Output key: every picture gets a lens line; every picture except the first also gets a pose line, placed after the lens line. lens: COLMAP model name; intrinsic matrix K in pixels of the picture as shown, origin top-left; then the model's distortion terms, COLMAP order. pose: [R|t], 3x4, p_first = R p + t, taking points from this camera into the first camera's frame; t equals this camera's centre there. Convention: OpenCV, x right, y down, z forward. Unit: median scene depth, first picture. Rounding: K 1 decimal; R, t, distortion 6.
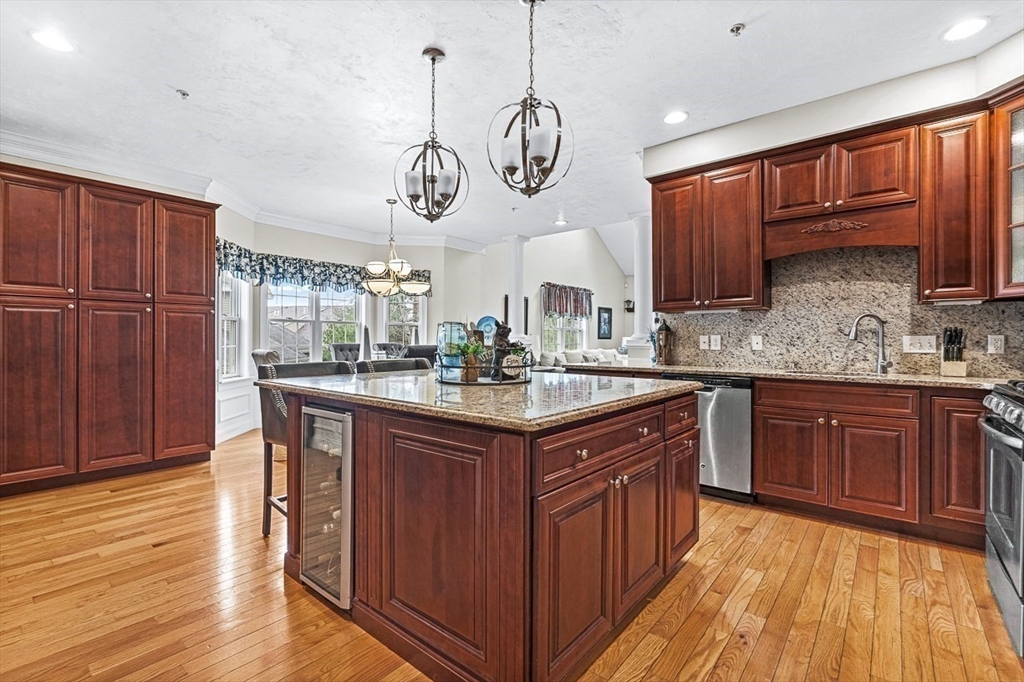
lens RADIAL K [[459.2, 0, 514.1], [0, 459.2, 339.3], [0, 0, 1]] dist [-0.001640, -0.000549]
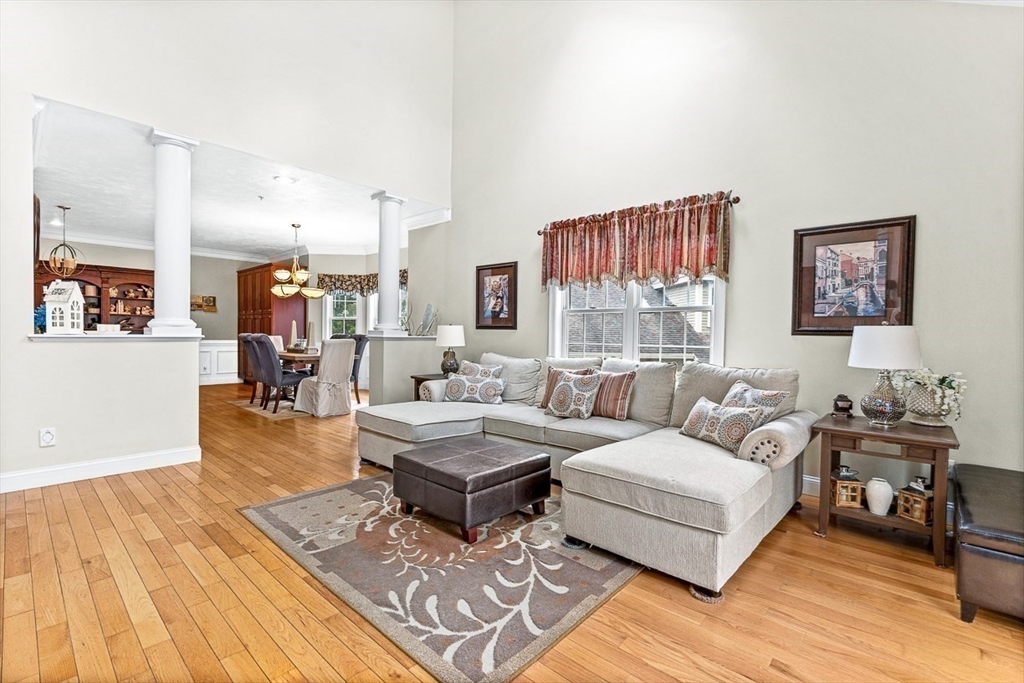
lens RADIAL K [[455.3, 0, 514.7], [0, 455.3, 343.0], [0, 0, 1]] dist [-0.001073, -0.000395]
pose [[-0.039604, 0.016958, -0.999072, 0.924556], [-0.016364, 0.999711, 0.017618, 0.003453], [0.999081, 0.017046, -0.039315, 1.542196]]
